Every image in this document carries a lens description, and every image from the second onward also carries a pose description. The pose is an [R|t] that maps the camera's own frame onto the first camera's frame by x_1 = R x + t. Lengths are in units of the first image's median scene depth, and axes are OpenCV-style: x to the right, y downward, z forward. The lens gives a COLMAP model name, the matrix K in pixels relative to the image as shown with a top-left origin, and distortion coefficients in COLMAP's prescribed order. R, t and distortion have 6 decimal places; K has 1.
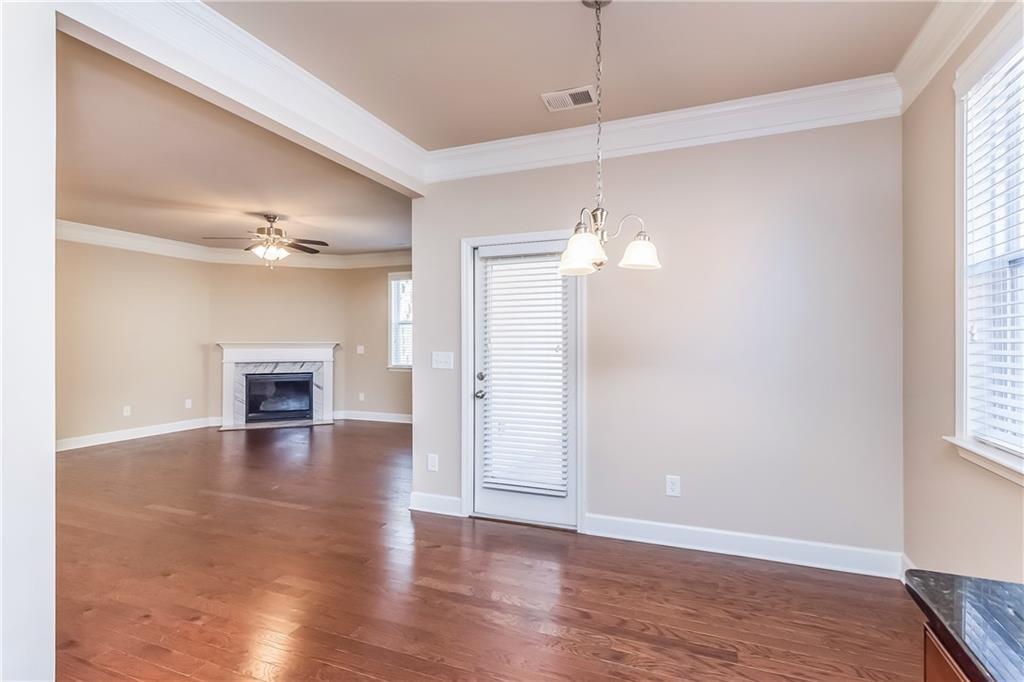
lens RADIAL K [[496.2, 0, 512.0], [0, 496.2, 341.0], [0, 0, 1]] dist [0.004629, 0.000540]
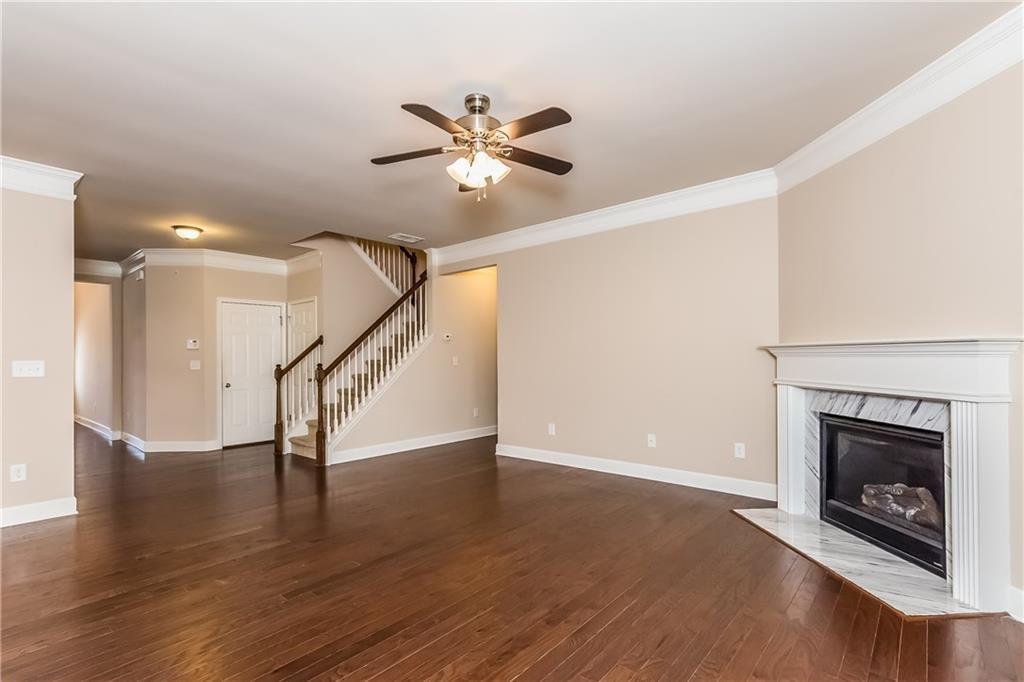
lens RADIAL K [[518.3, 0, 515.3], [0, 518.3, 338.4], [0, 0, 1]] dist [0.000922, 0.000151]
pose [[-0.299111, -0.034089, -0.953609, 0.010002], [-0.002934, 0.999390, -0.034806, 0.014527], [0.954214, -0.007613, -0.299028, 0.860416]]
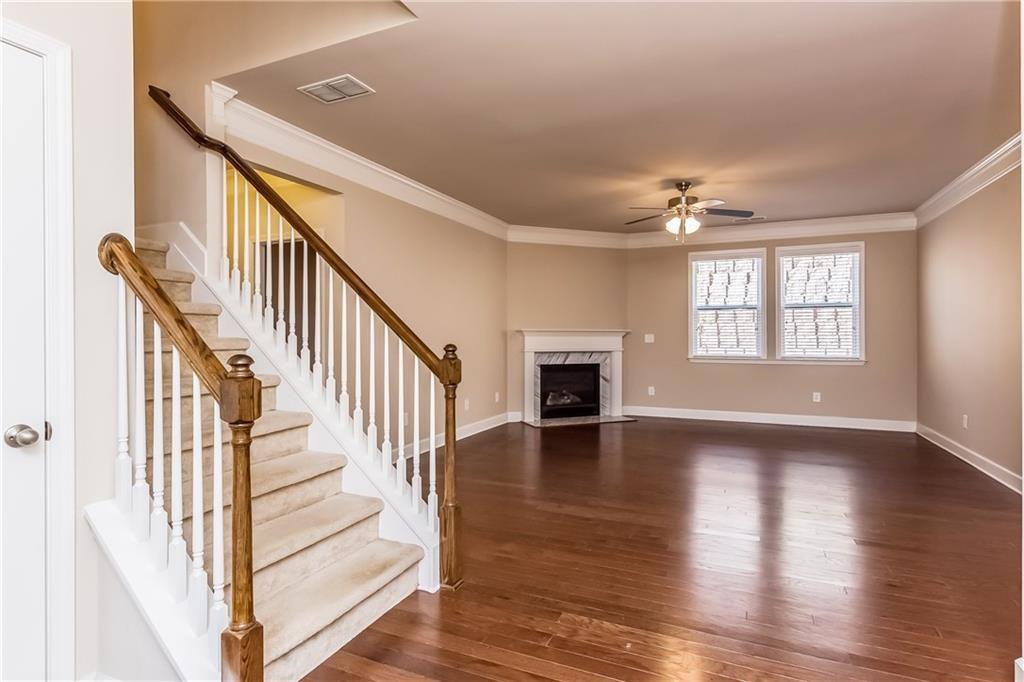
lens RADIAL K [[526.4, 0, 515.2], [0, 526.4, 334.2], [0, 0, 1]] dist [0.000095, -0.000178]
pose [[0.999330, -0.002477, -0.036504, -0.536721], [0.002308, 0.999987, -0.004647, 0.014530], [0.036515, 0.004560, 0.999323, 0.037442]]
